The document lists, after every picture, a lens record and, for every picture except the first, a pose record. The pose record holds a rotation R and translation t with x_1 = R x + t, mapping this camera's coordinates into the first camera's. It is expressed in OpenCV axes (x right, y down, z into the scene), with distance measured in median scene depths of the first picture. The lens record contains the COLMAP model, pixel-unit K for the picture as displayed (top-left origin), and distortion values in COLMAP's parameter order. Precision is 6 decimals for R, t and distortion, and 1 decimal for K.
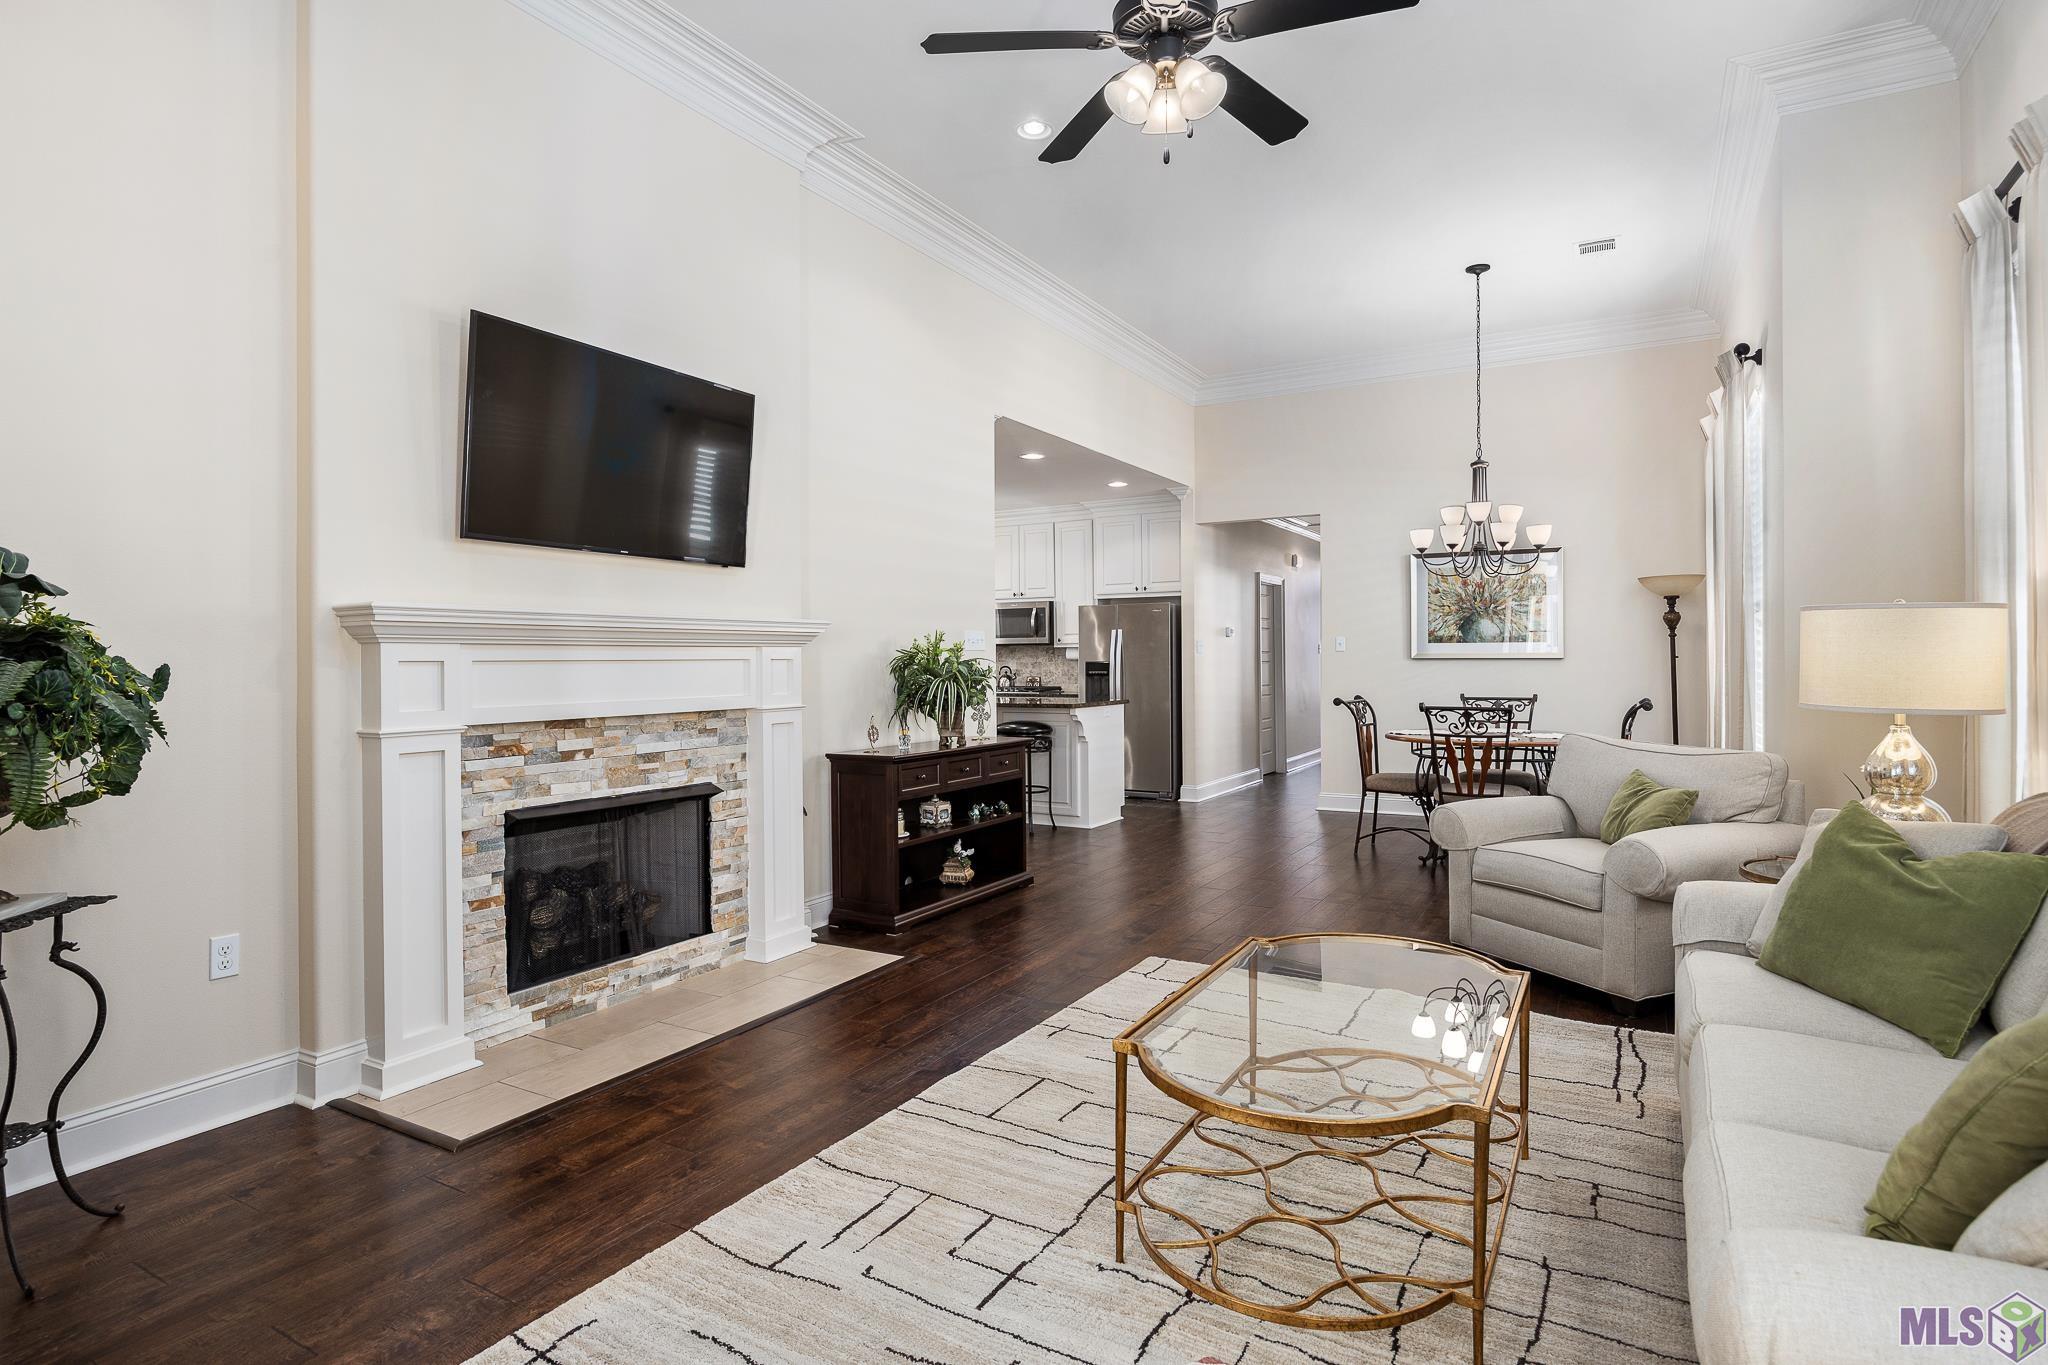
lens RADIAL K [[1066.9, 0, 1030.2], [0, 1066.9, 673.4], [0, 0, 1]] dist [-0.006165, -0.000493]
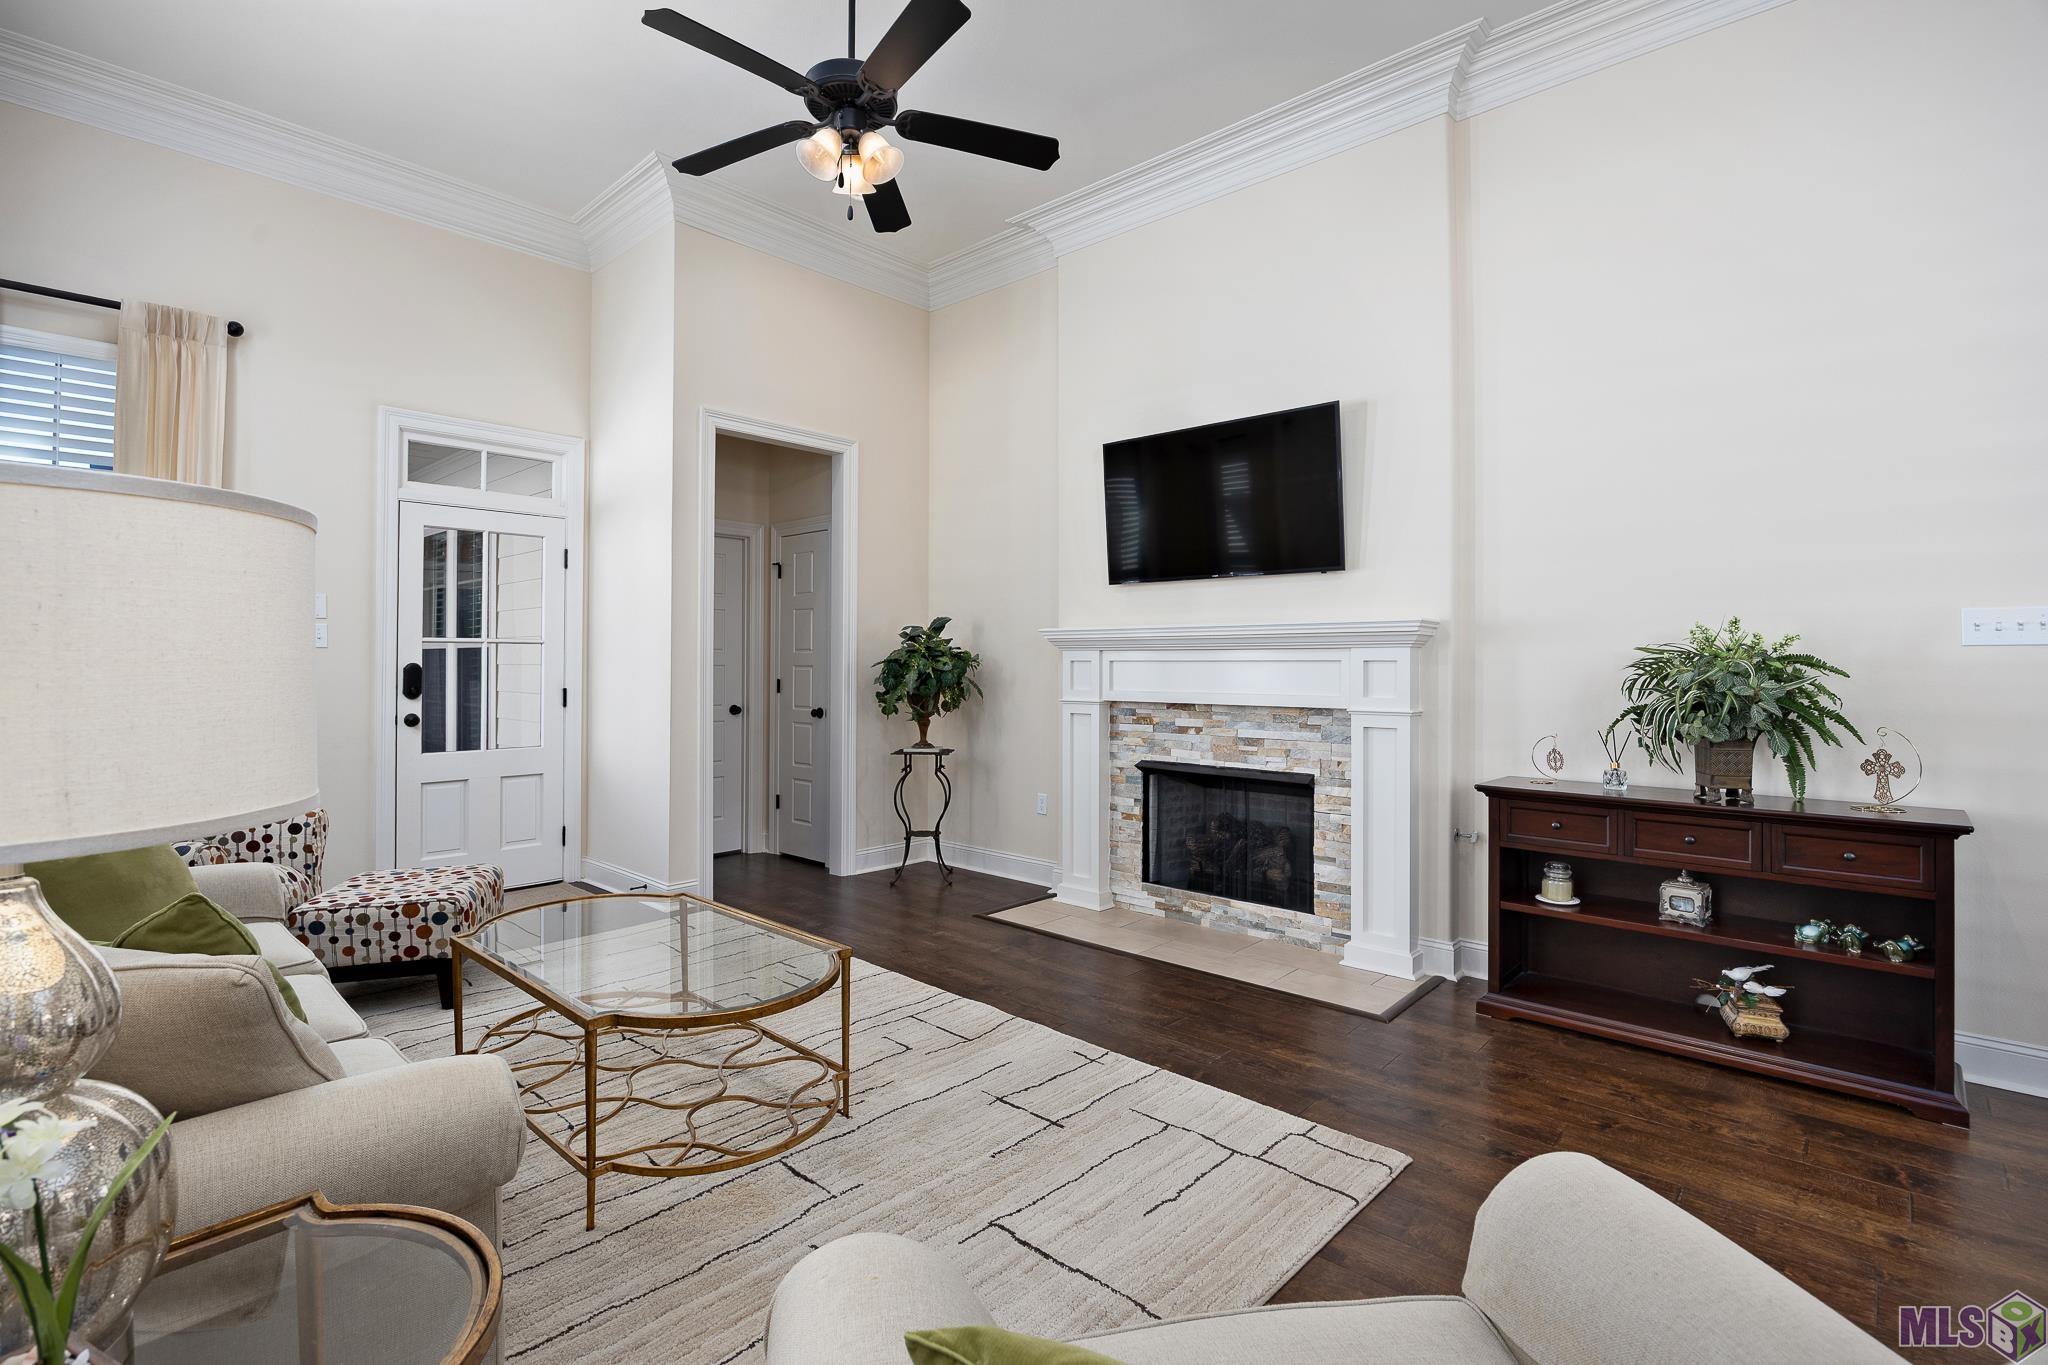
lens RADIAL K [[958.0, 0, 1035.7], [0, 958.0, 662.8], [0, 0, 1]] dist [-0.013176, 0.000639]
pose [[-0.221029, 0.006136, -0.975248, 0.750147], [-0.012612, 0.999879, 0.009149, -0.017062], [0.975186, 0.014322, -0.220925, 0.996530]]
